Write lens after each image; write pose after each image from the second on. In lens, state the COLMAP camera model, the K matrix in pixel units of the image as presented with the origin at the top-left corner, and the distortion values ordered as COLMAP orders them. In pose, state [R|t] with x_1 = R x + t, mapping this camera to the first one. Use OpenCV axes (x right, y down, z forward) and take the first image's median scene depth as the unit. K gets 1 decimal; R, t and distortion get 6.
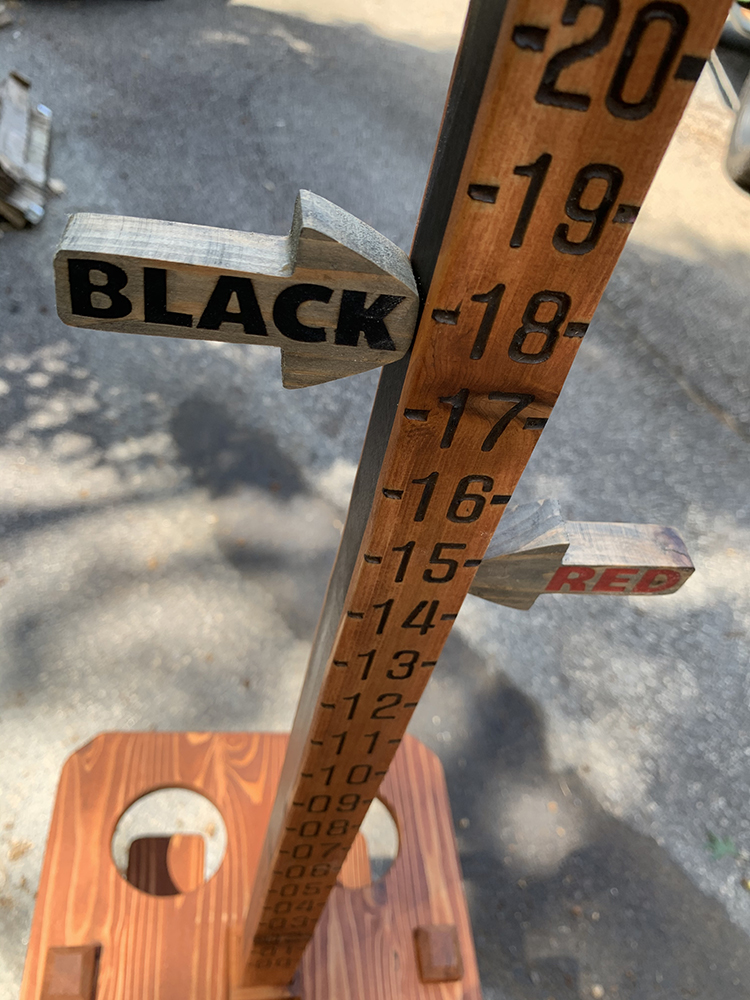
lens RADIAL K [[819.9, 0, 375.0], [0, 819.9, 500.0], [0, 0, 1]] dist [0.002664, -0.006826]
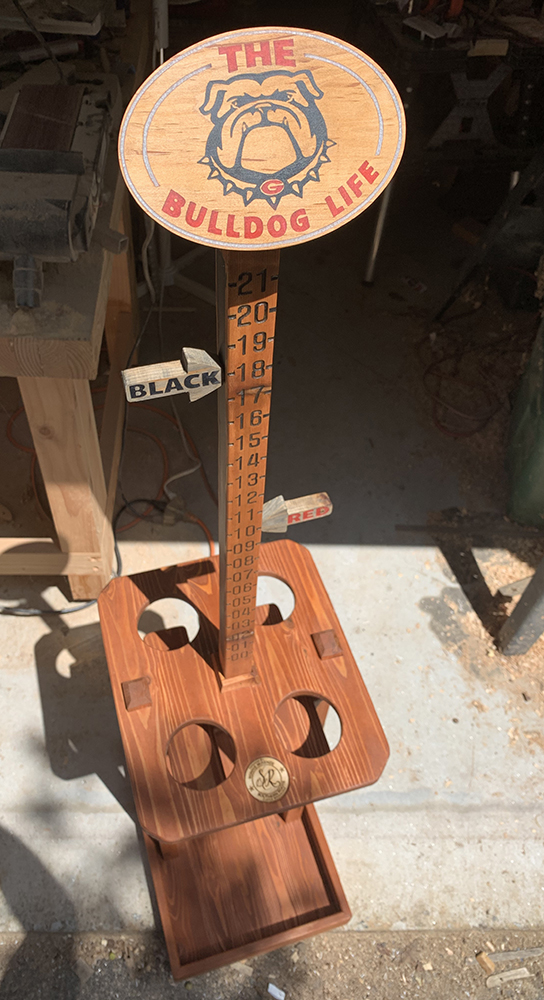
lens RADIAL K [[817.1, 0, 268.0], [0, 817.1, 486.7], [0, 0, 1]] dist [0.006630, -0.003859]
pose [[0.970756, -0.240041, -0.003593, 0.093674], [0.238509, 0.962643, 0.128184, -0.116755], [-0.027311, -0.125293, 0.991744, -1.796670]]
